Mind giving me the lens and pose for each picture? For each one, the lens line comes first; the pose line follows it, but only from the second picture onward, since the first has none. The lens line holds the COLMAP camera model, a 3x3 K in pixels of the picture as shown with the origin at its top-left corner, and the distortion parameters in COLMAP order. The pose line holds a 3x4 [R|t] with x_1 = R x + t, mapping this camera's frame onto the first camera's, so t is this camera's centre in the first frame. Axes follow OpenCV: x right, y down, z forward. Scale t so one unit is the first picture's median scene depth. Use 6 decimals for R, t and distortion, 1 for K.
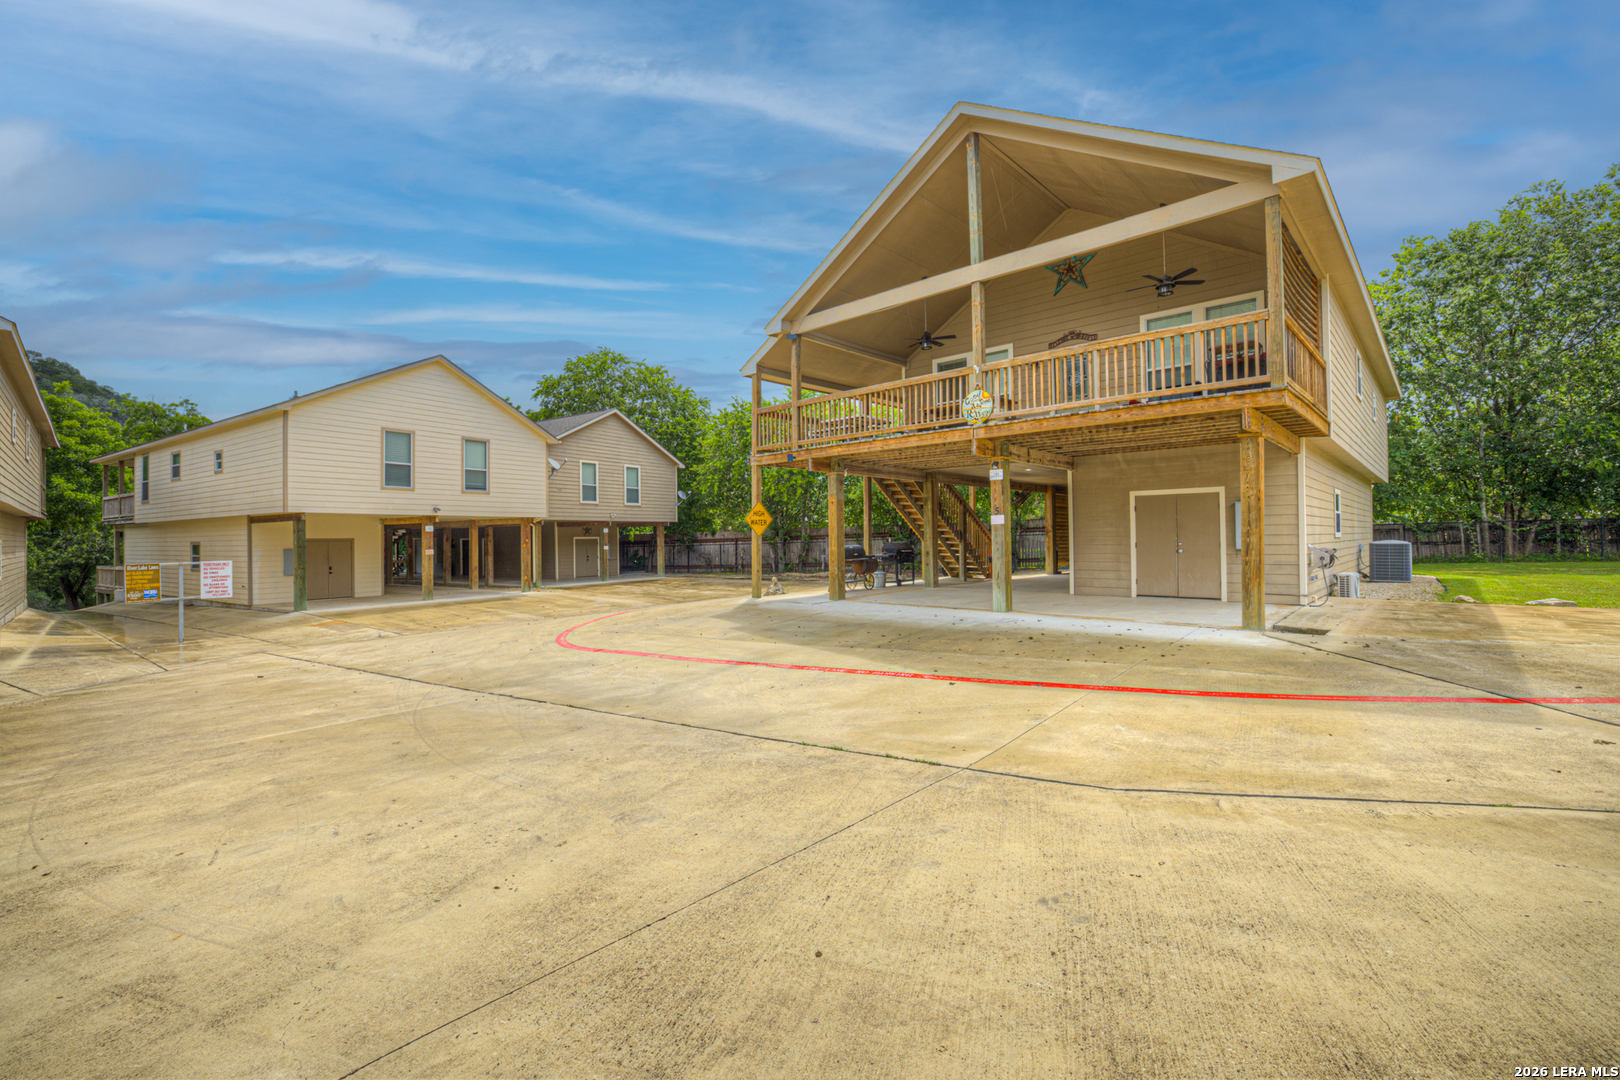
lens RADIAL K [[695.0, 0, 802.1], [0, 695.0, 538.6], [0, 0, 1]] dist [-0.045869, 0.017008]
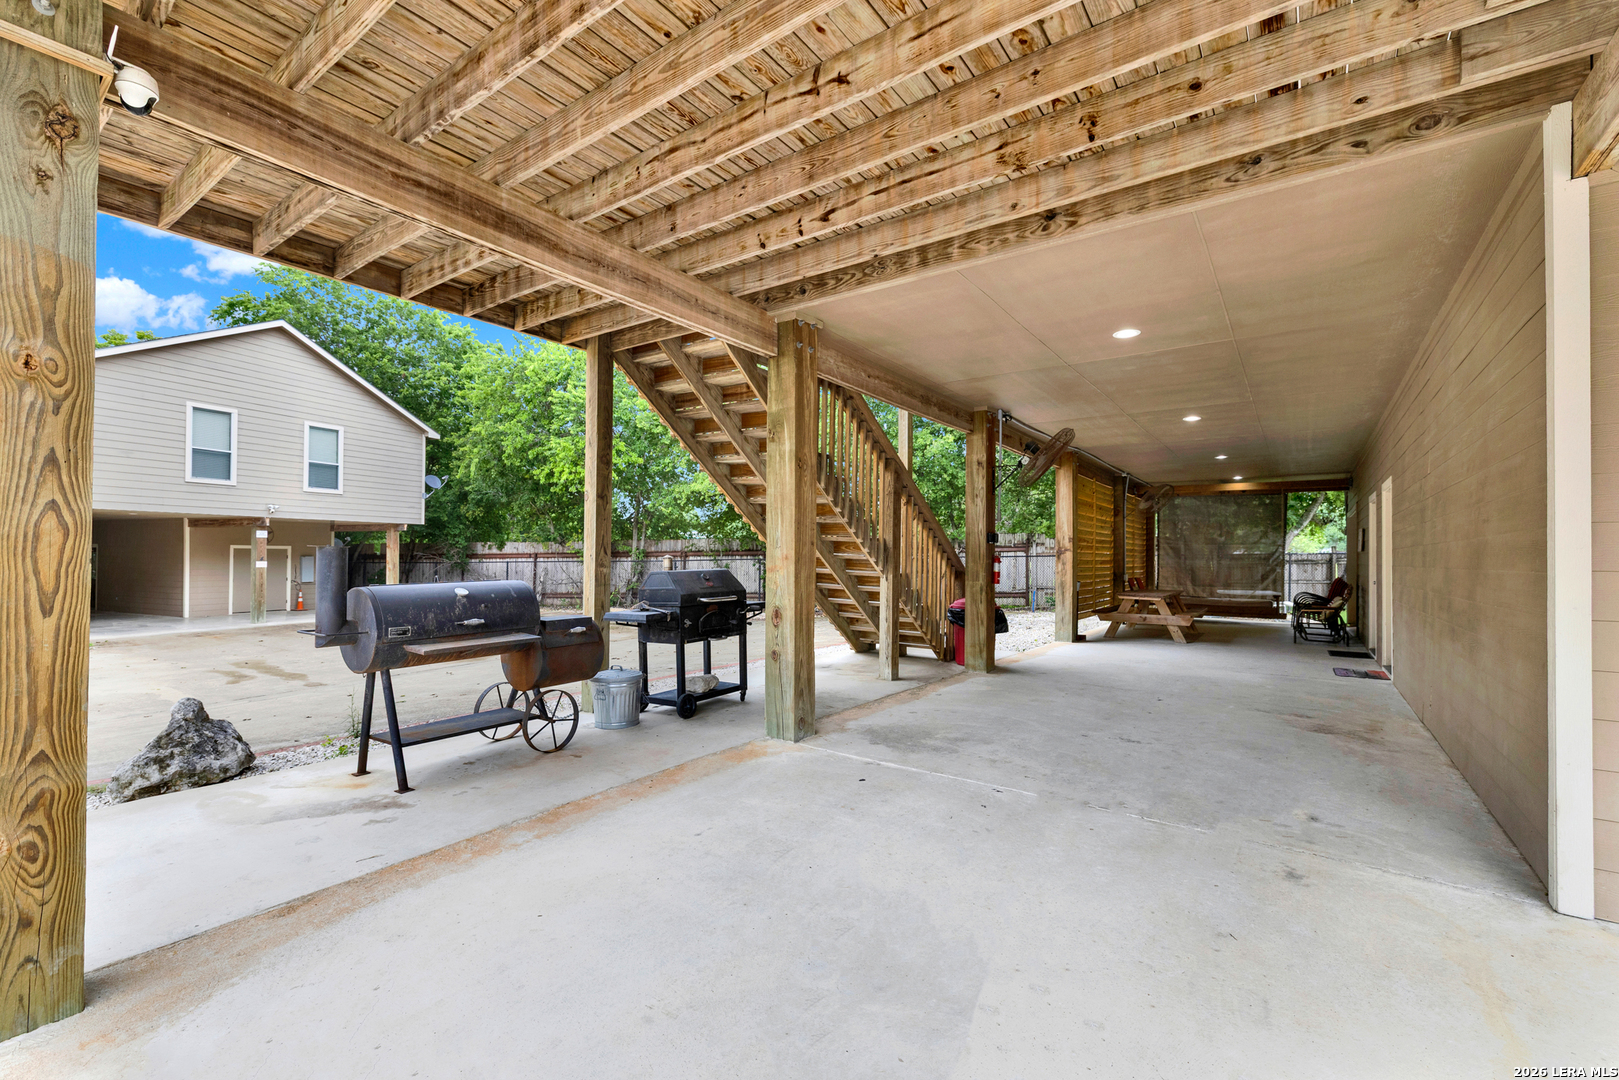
lens RADIAL K [[694.5, 0, 801.6], [0, 694.5, 538.6], [0, 0, 1]] dist [-0.045869, 0.017008]
pose [[0.990550, 0.023208, 0.135178, 0.122826], [-0.019658, 0.999428, -0.027535, -0.002066], [-0.135740, 0.024617, 0.990439, 0.587516]]
